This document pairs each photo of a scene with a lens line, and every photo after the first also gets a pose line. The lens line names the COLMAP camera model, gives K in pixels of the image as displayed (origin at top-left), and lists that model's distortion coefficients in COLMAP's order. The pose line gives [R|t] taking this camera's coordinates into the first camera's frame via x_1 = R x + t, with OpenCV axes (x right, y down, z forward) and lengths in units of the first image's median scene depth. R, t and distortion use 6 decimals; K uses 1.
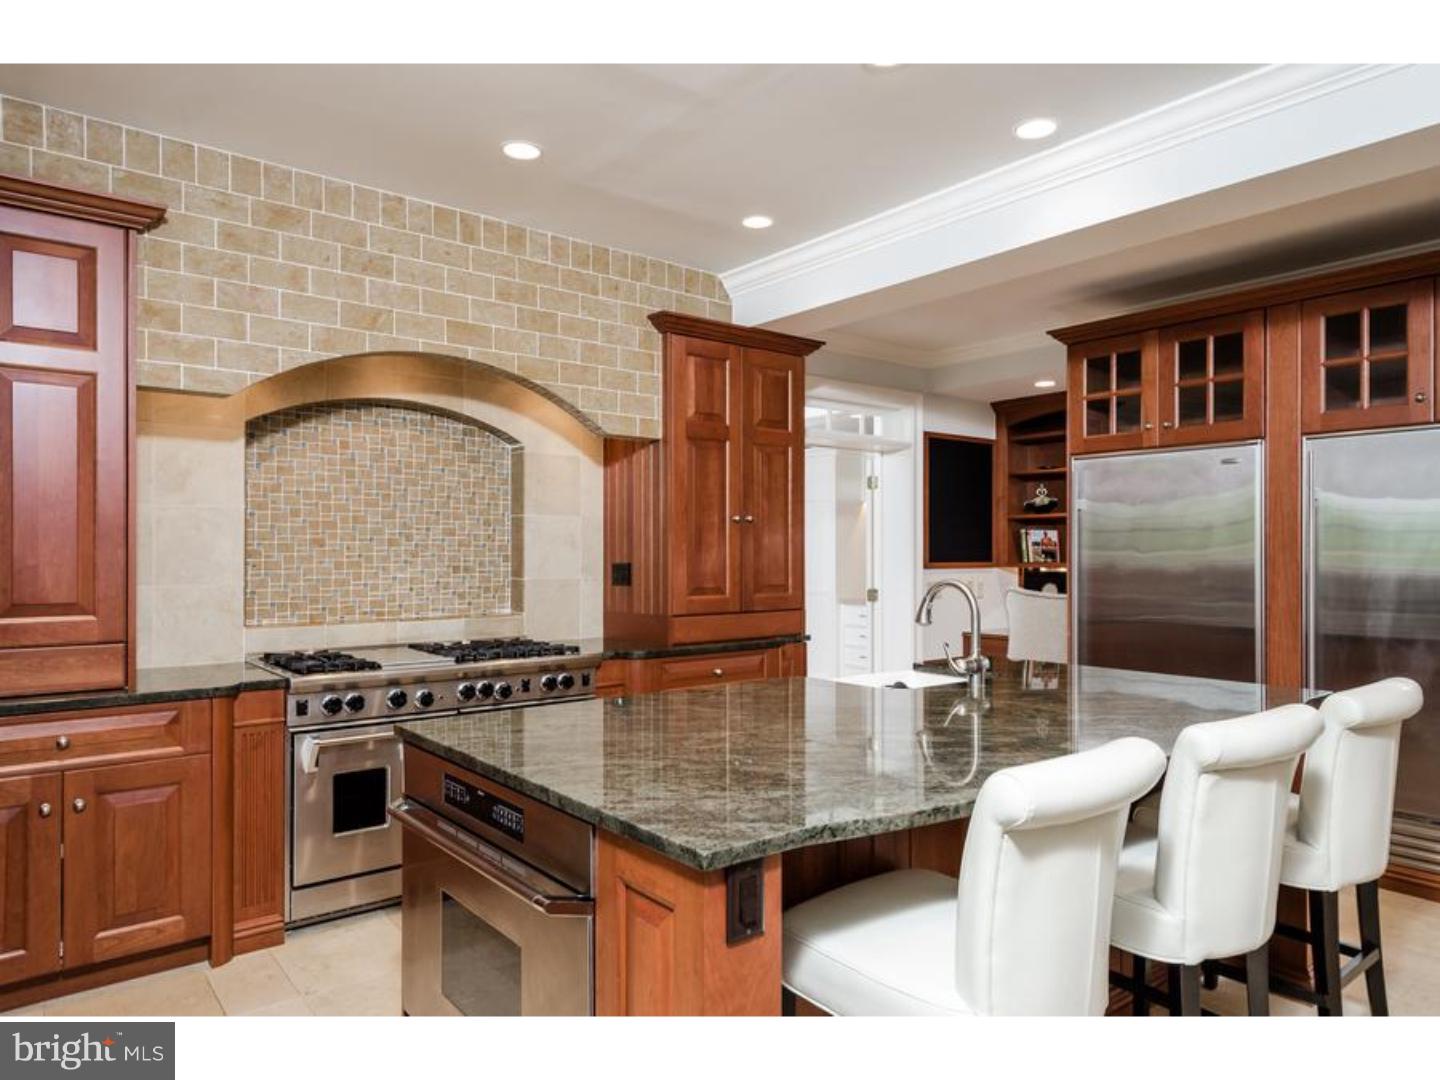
lens RADIAL K [[924.8, 0, 720.9], [0, 924.8, 552.2], [0, 0, 1]] dist [0.022703, -0.008819]
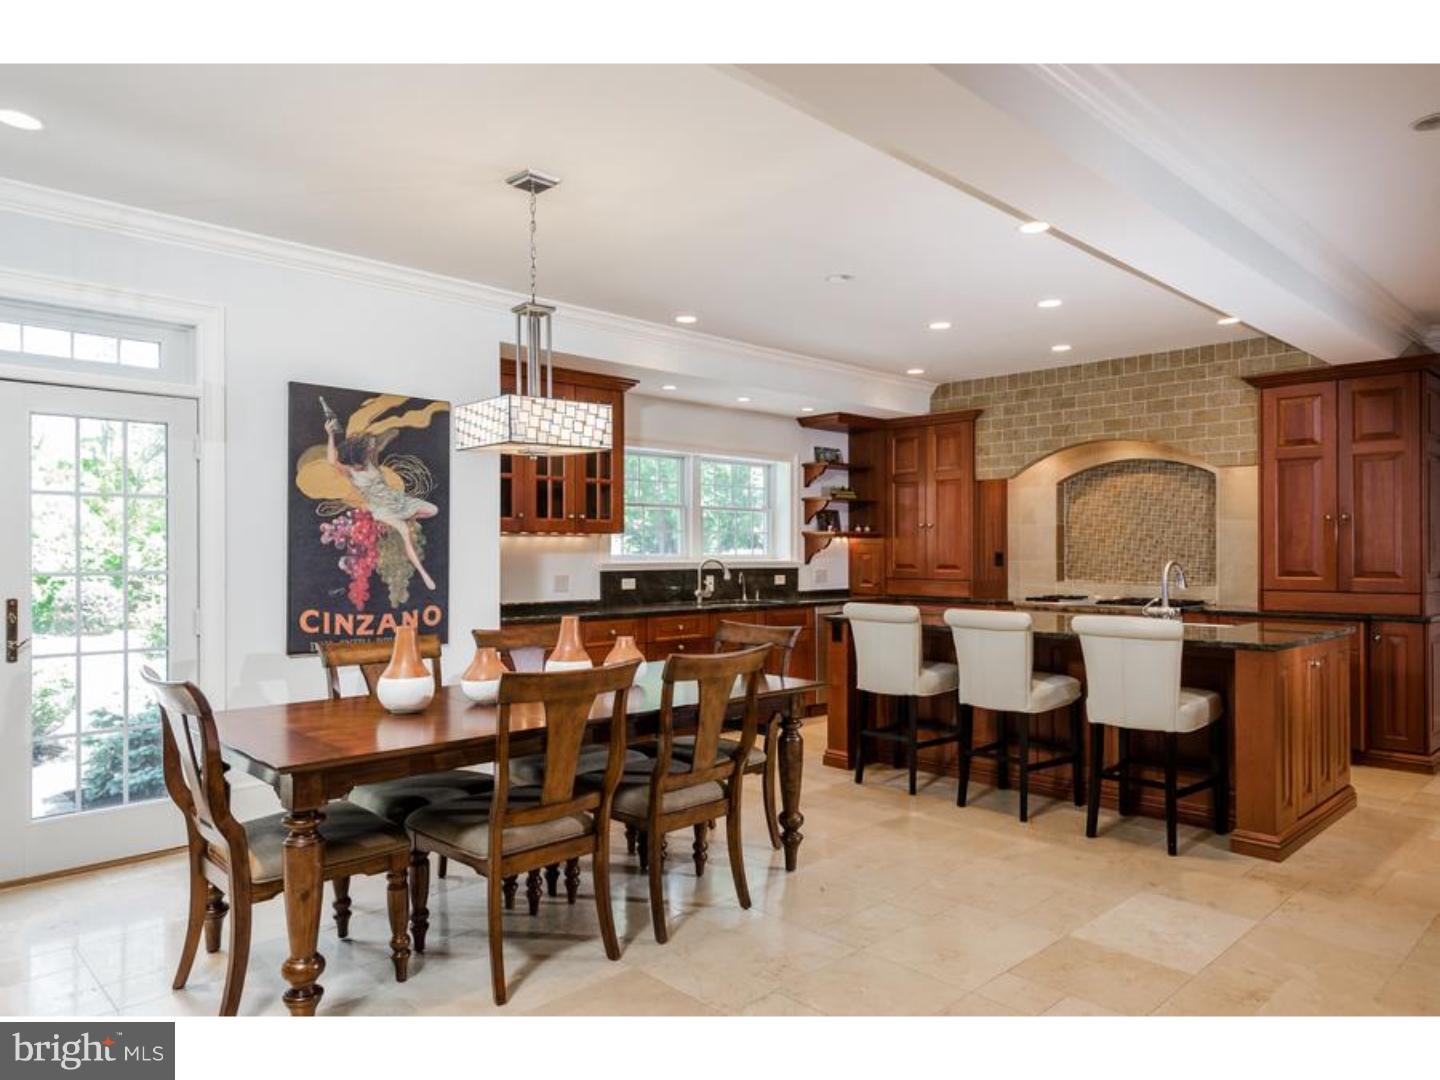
lens RADIAL K [[924.8, 0, 715.6], [0, 924.8, 552.2], [0, 0, 1]] dist [0.022703, -0.008819]
pose [[0.092535, 0.003449, -0.995703, 1.348679], [0.005580, 0.999976, 0.003983, 0.001227], [0.995694, -0.005925, 0.092514, 0.048537]]
